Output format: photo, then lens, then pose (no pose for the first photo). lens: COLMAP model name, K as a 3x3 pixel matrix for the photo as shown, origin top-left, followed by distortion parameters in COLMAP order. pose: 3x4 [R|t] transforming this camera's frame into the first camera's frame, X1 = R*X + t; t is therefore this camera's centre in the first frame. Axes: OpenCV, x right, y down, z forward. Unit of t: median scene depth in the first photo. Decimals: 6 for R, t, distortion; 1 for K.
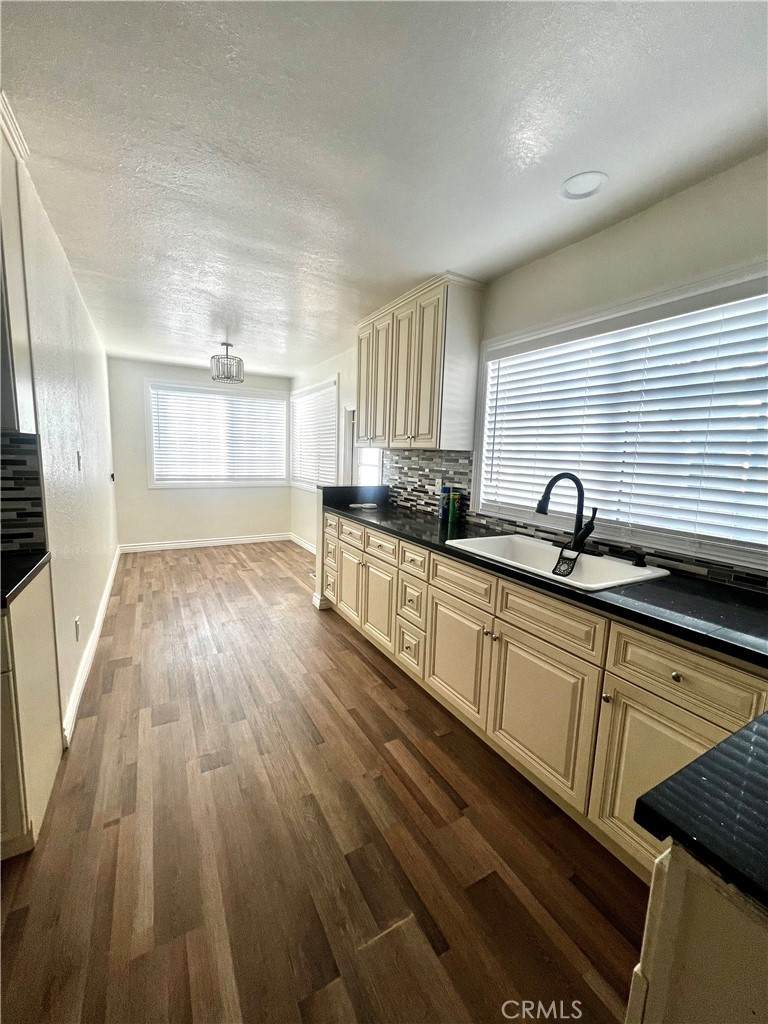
lens RADIAL K [[411.7, 0, 383.0], [0, 411.7, 508.9], [0, 0, 1]] dist [-0.005623, 0.001987]
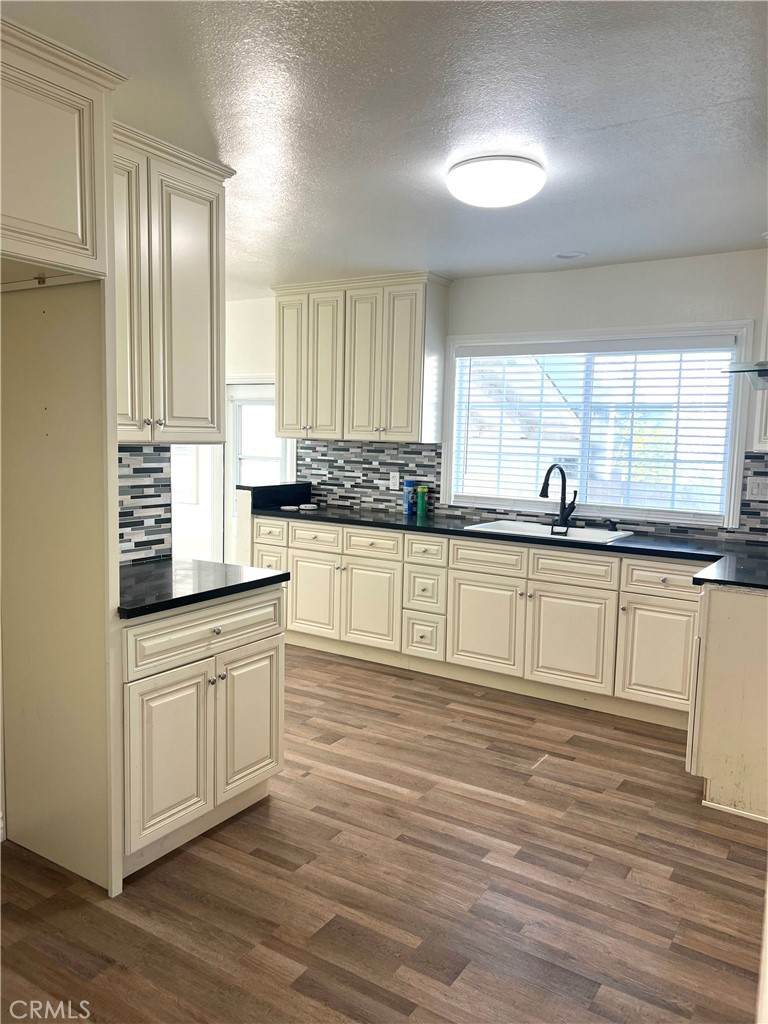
lens RADIAL K [[773.0, 0, 384.2], [0, 773.0, 510.7], [0, 0, 1]] dist [0.046653, -0.043273]
pose [[0.885244, -0.056508, 0.461682, -0.905883], [0.065235, 0.997866, -0.002947, 0.021720], [-0.460530, 0.032727, 0.887041, -0.687523]]
